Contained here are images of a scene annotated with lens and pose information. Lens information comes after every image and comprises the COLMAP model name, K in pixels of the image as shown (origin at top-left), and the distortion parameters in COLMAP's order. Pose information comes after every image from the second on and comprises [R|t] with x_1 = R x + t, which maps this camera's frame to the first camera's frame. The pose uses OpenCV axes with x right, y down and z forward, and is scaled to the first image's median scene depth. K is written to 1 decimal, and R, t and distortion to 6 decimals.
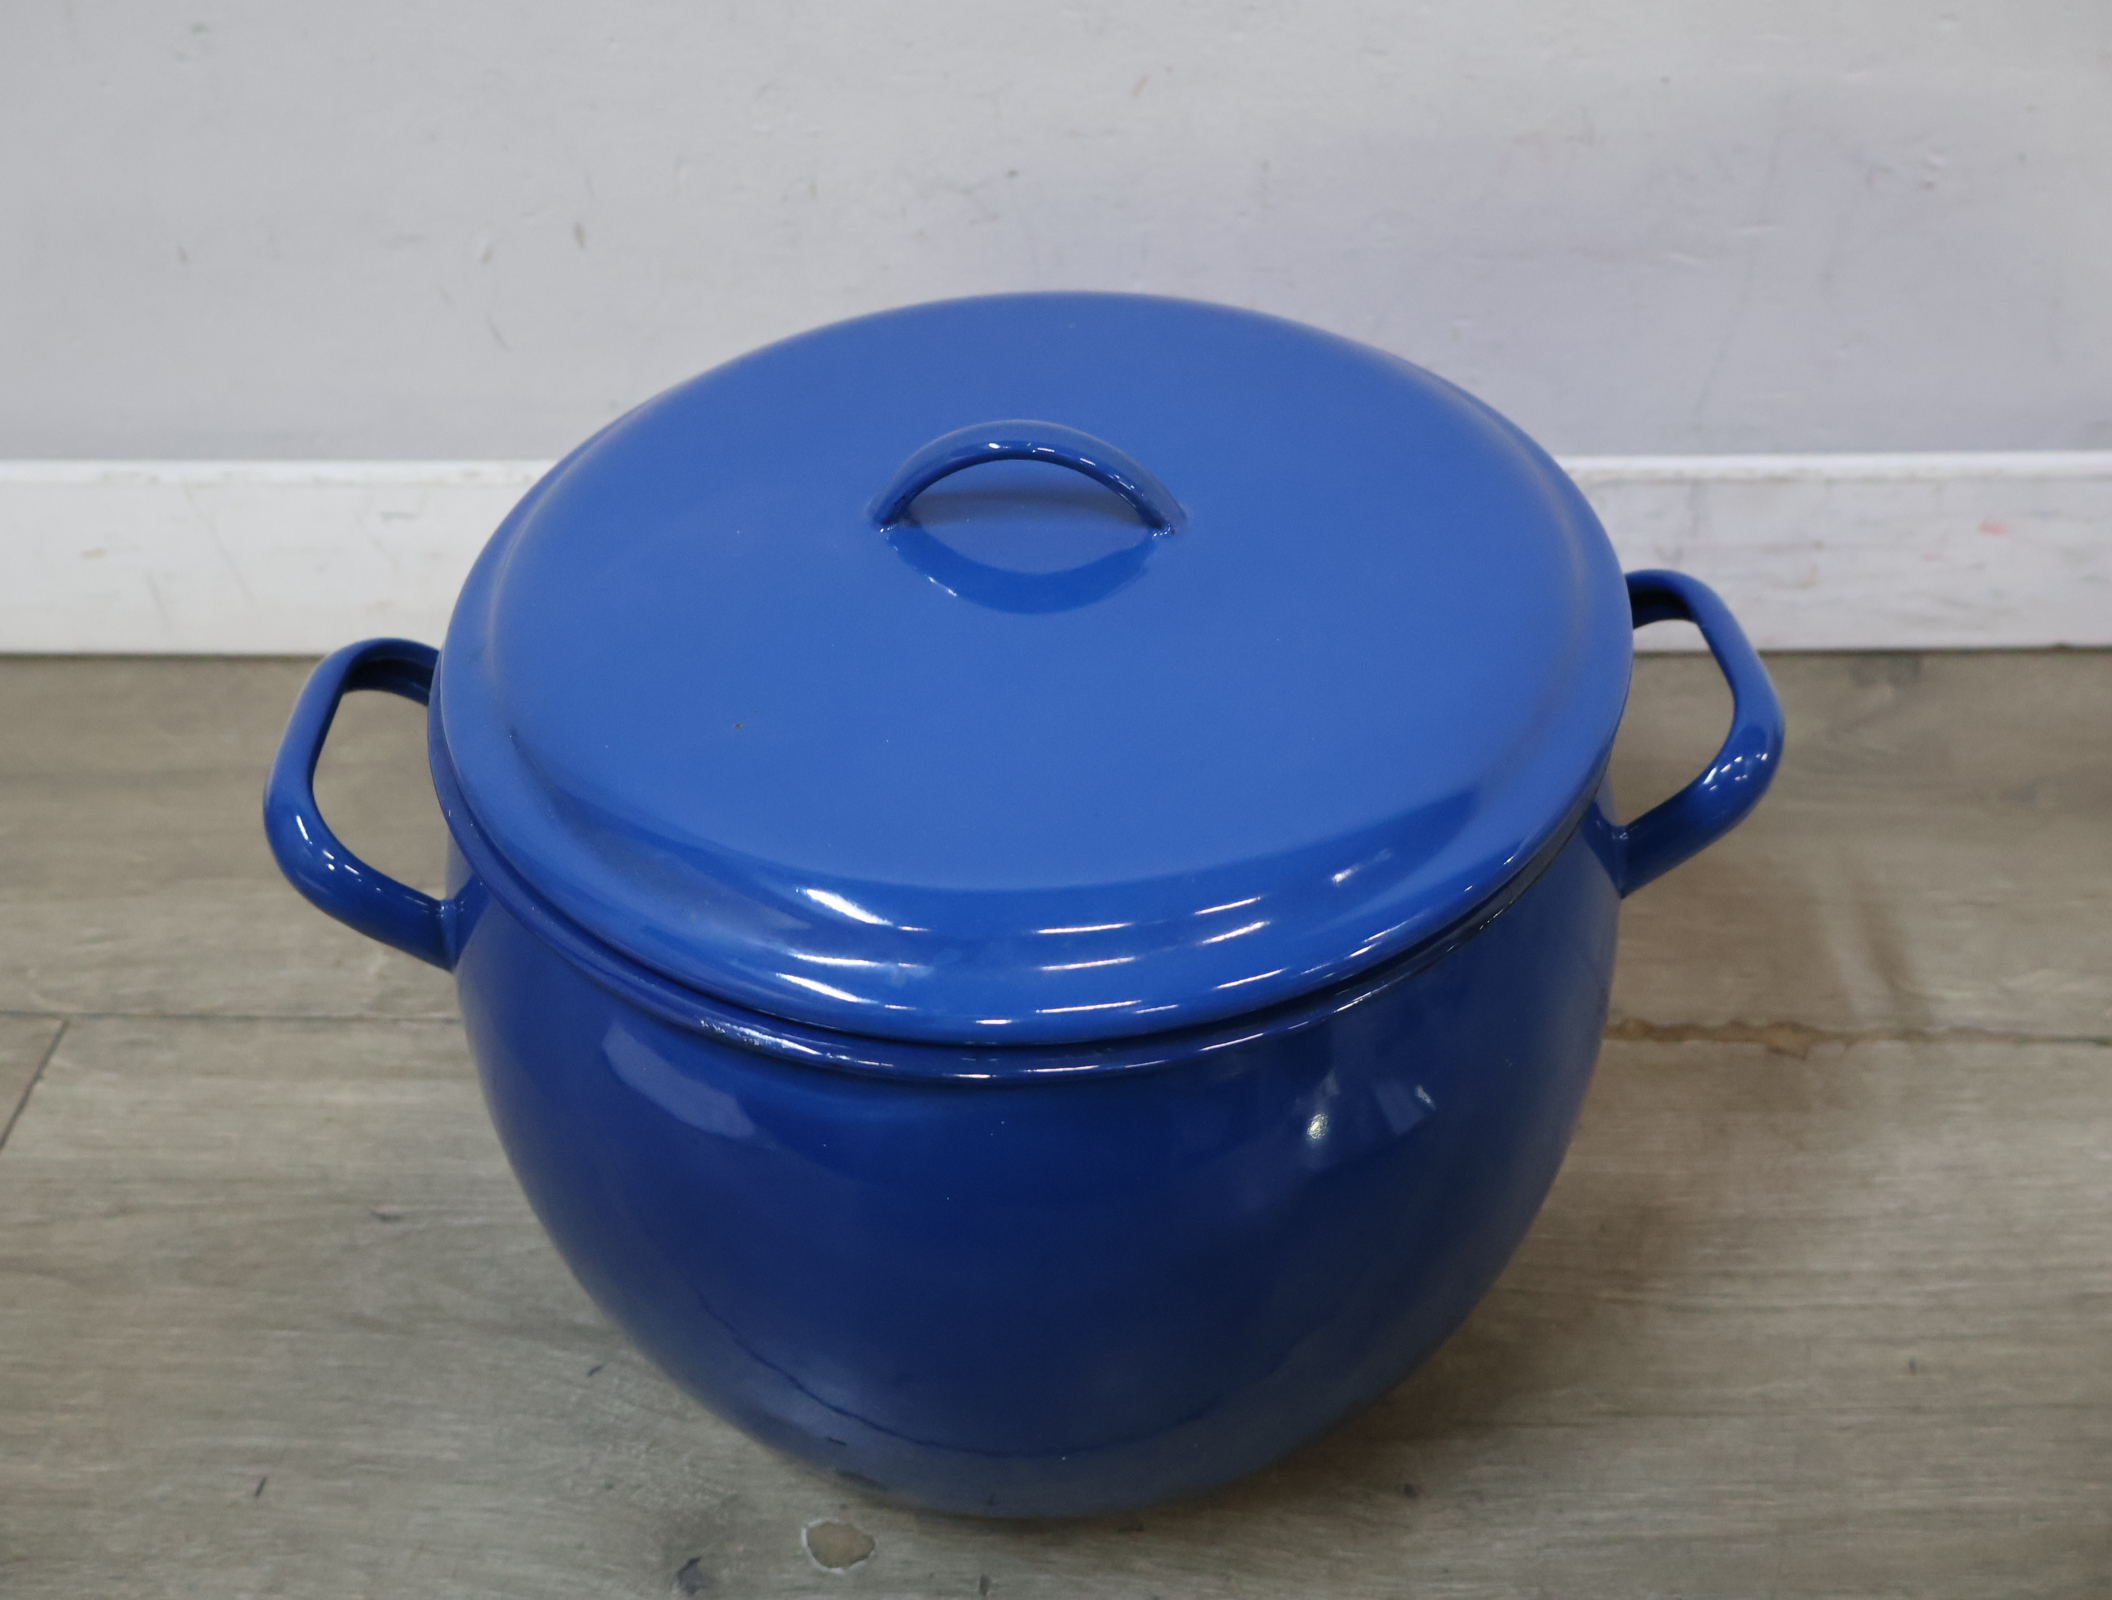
lens RADIAL K [[2071.3, 0, 1040.0], [0, 2071.3, 808.0], [0, 0, 1]] dist [0.008571, 0.000000]
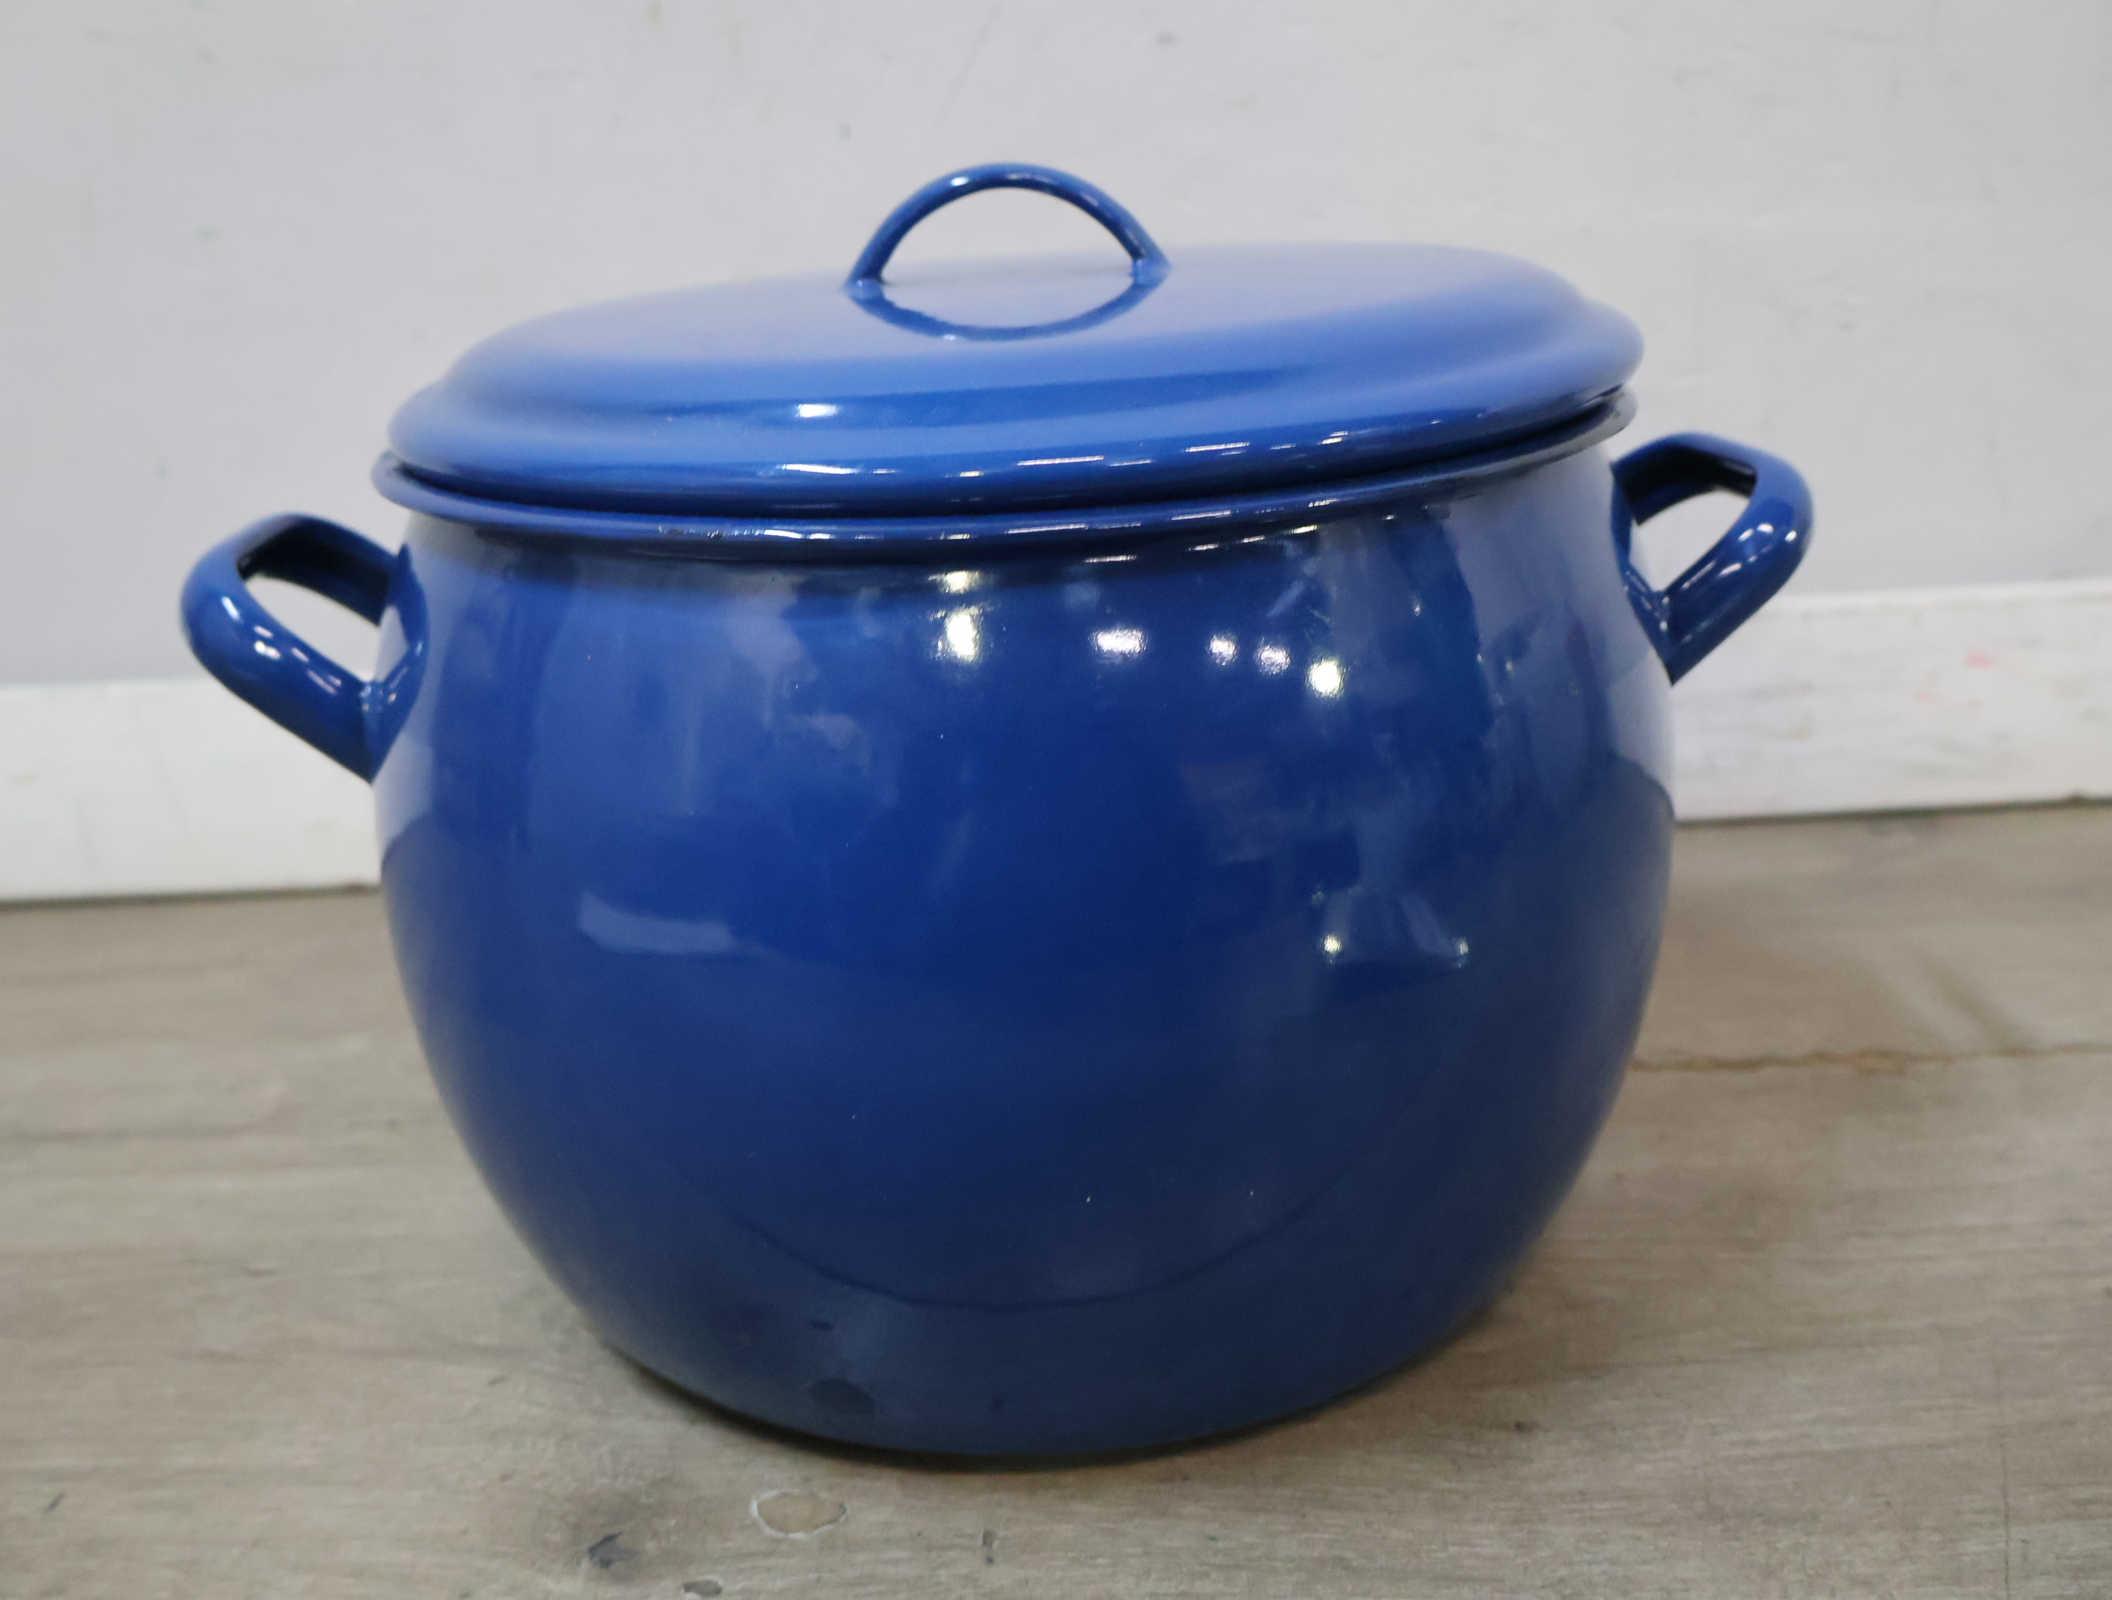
lens RADIAL K [[2071.3, 0, 1034.9], [0, 2071.3, 803.1], [0, 0, 1]] dist [0.008571, 0.000000]
pose [[0.999321, -0.027342, 0.024717, -0.018990], [0.034973, 0.915091, -0.401728, 0.387481], [-0.011634, 0.402319, 0.915425, 0.165275]]
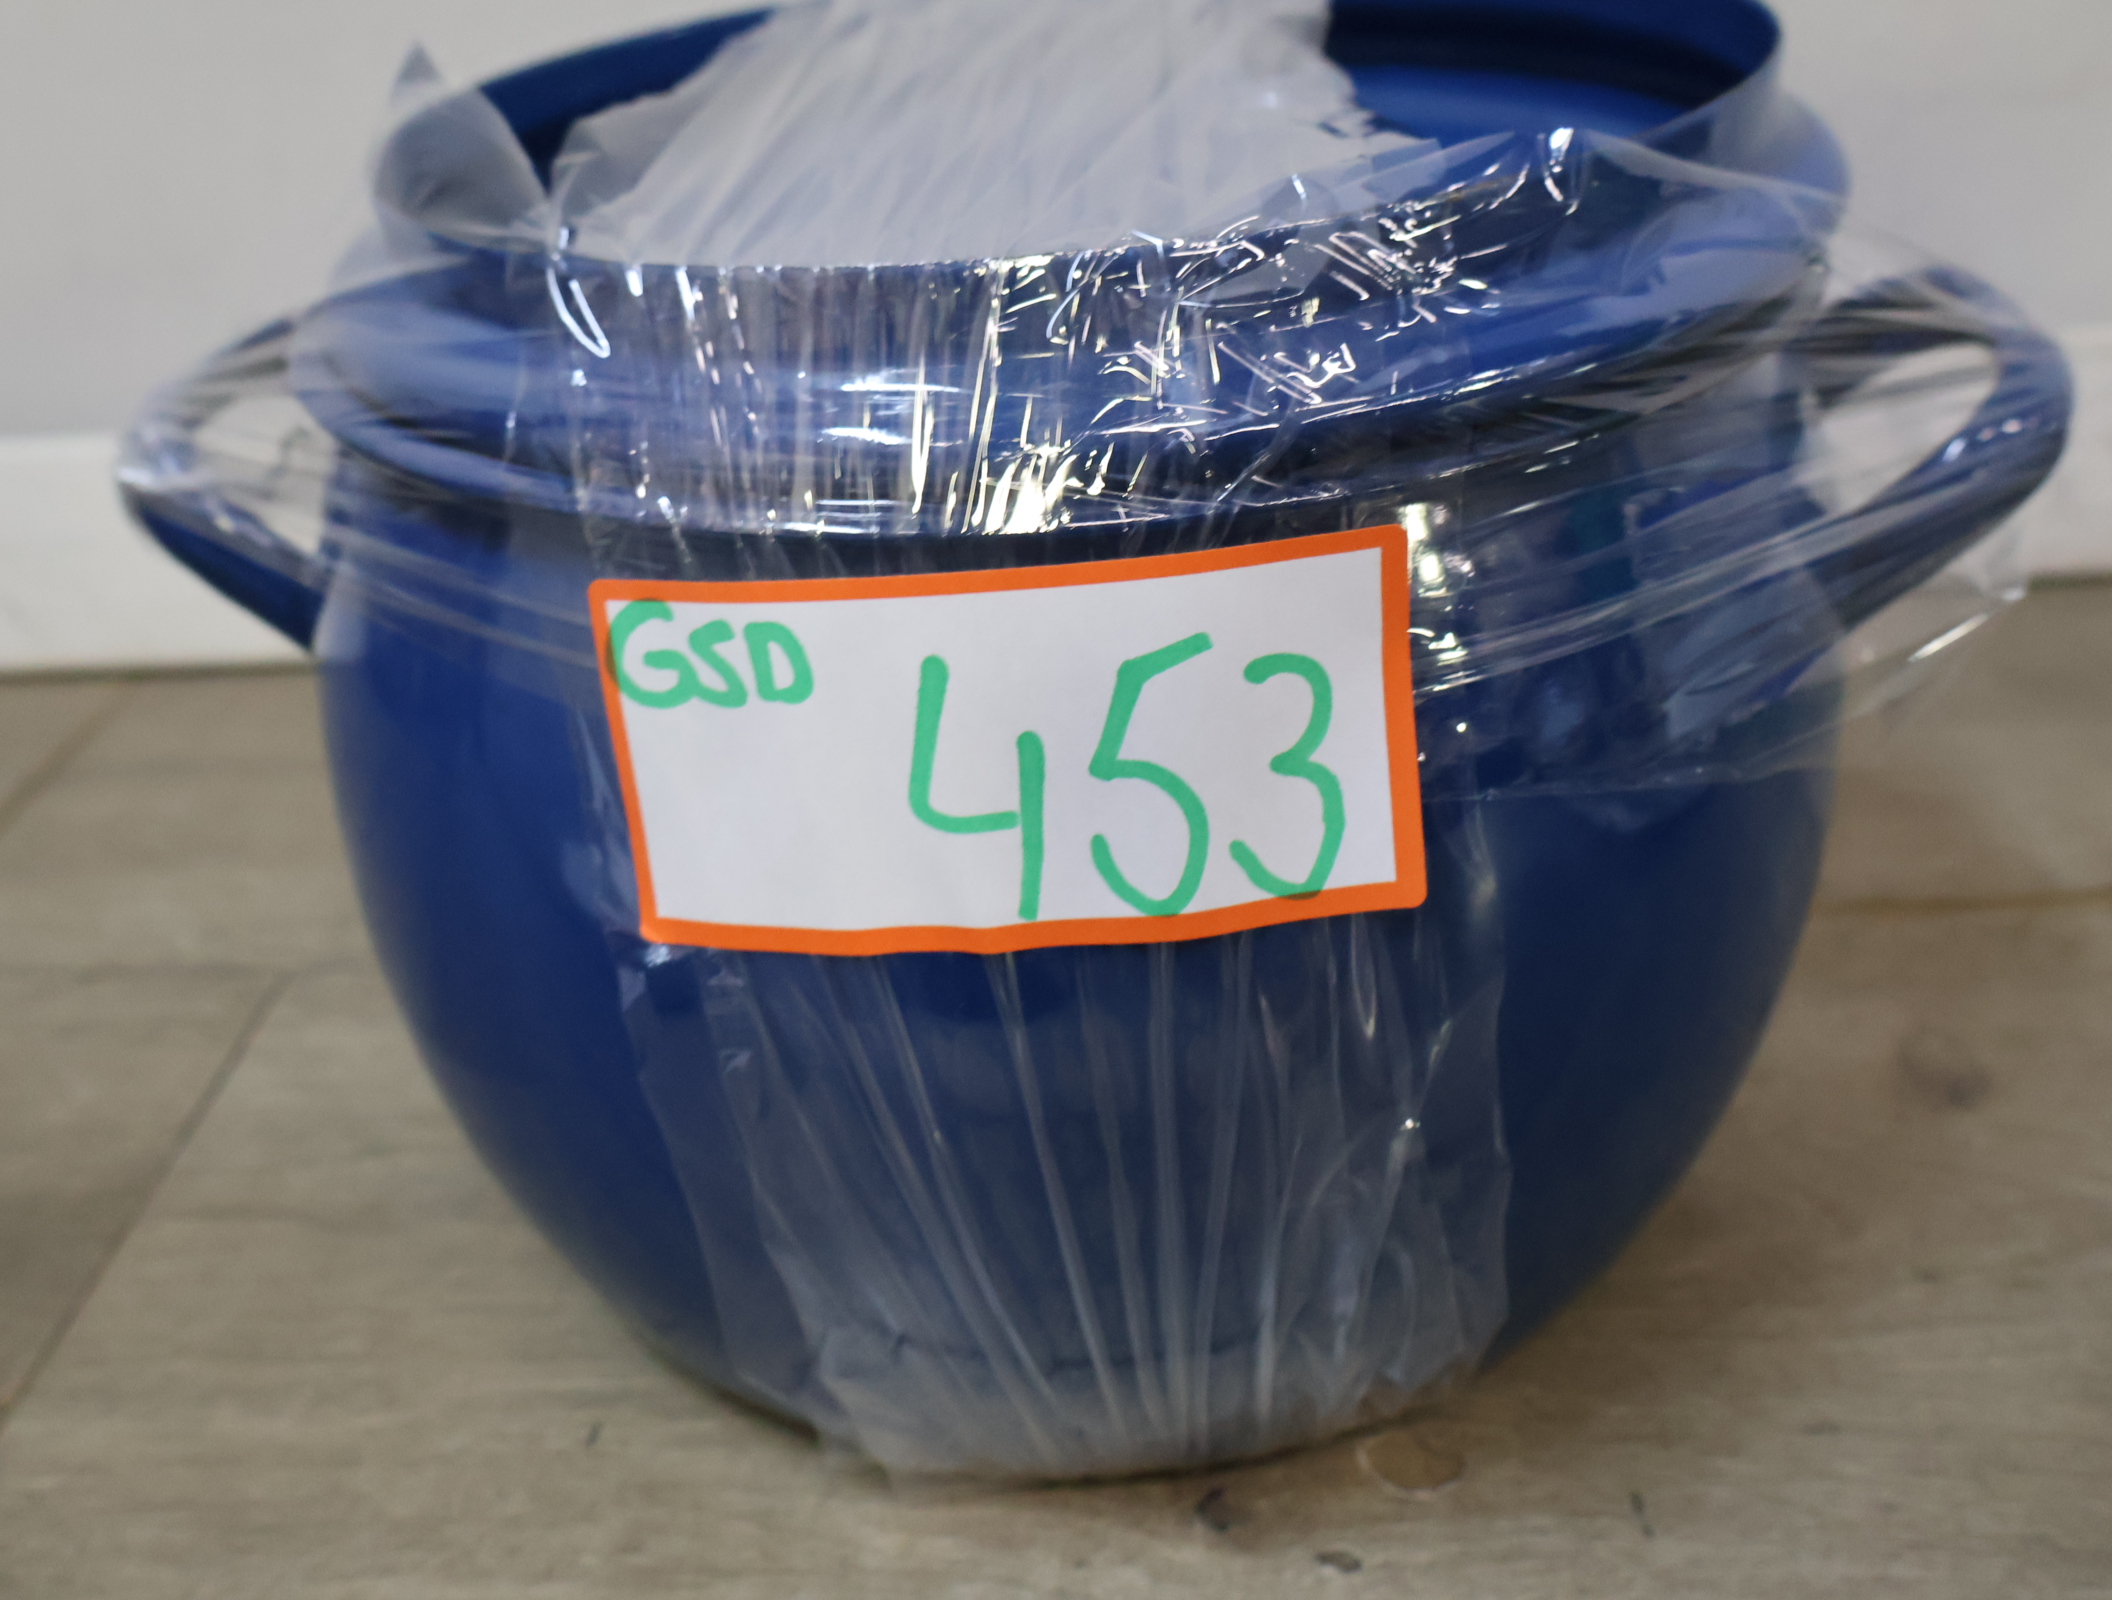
lens RADIAL K [[2071.3, 0, 1035.8], [0, 2071.3, 810.3], [0, 0, 1]] dist [0.008571, 0.000000]
pose [[0.999442, -0.033250, -0.003158, -0.197717], [0.031765, 0.975480, -0.217782, 0.260178], [0.010322, 0.217560, 0.975992, 0.228350]]
